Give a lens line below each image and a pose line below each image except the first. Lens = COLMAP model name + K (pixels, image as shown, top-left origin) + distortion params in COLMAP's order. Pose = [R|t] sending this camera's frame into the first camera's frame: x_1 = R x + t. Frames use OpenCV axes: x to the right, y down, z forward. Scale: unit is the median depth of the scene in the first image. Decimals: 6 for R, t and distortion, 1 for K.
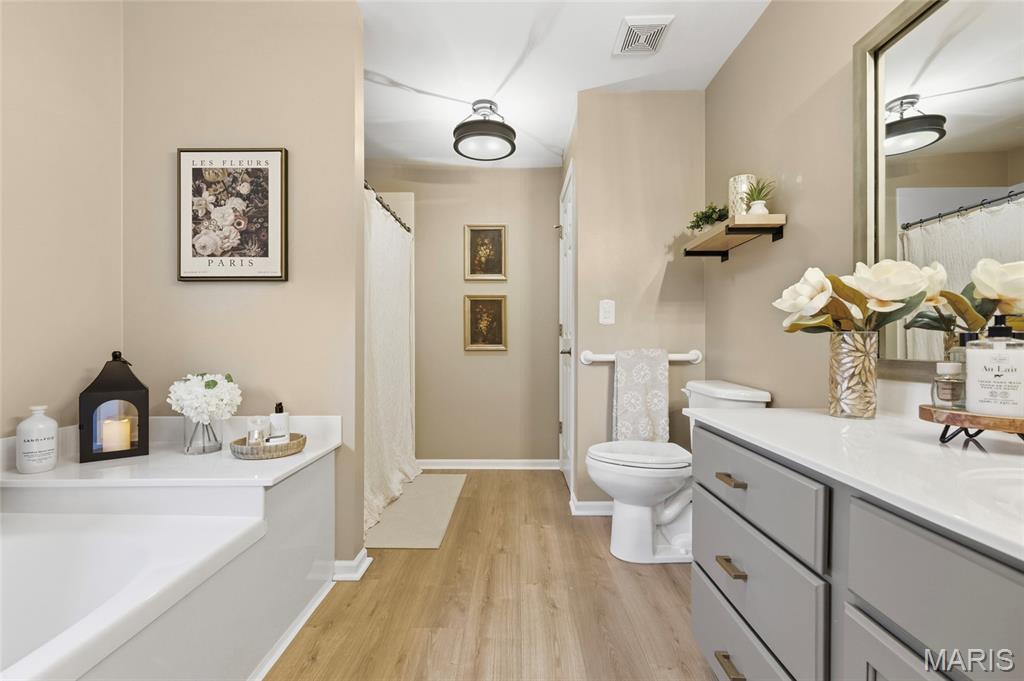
lens RADIAL K [[464.0, 0, 505.3], [0, 464.0, 341.7], [0, 0, 1]] dist [0.001605, -0.000084]
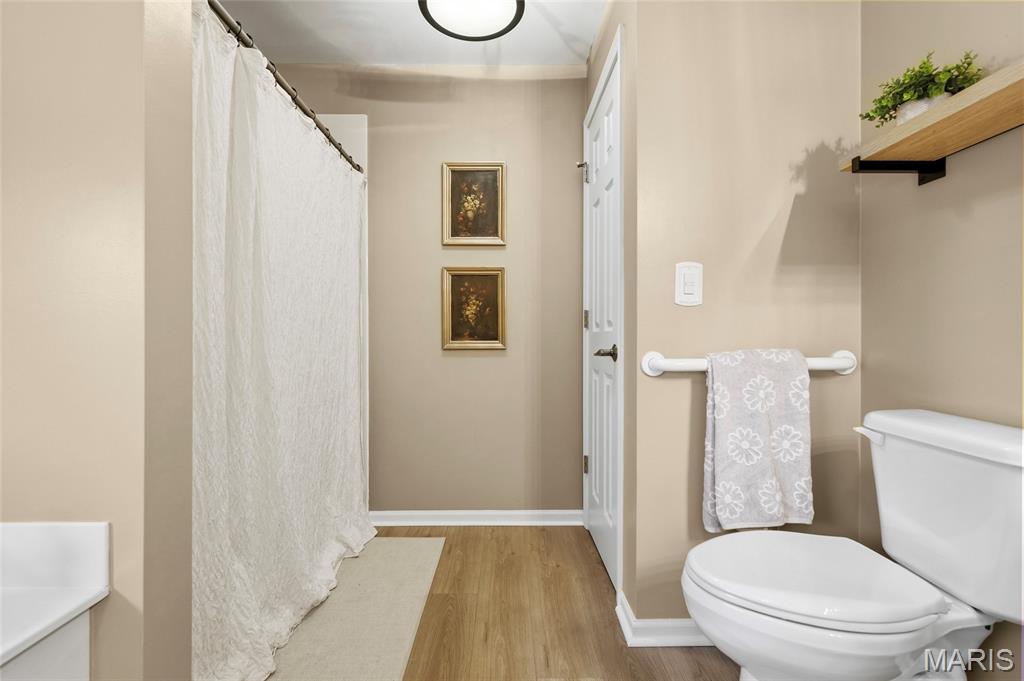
lens RADIAL K [[464.0, 0, 505.3], [0, 464.0, 341.7], [0, 0, 1]] dist [0.001605, -0.000084]
pose [[0.999761, -0.000169, 0.021867, -0.011940], [-0.000037, 0.999956, 0.009428, 0.001336], [-0.021867, -0.009426, 0.999716, 0.334974]]
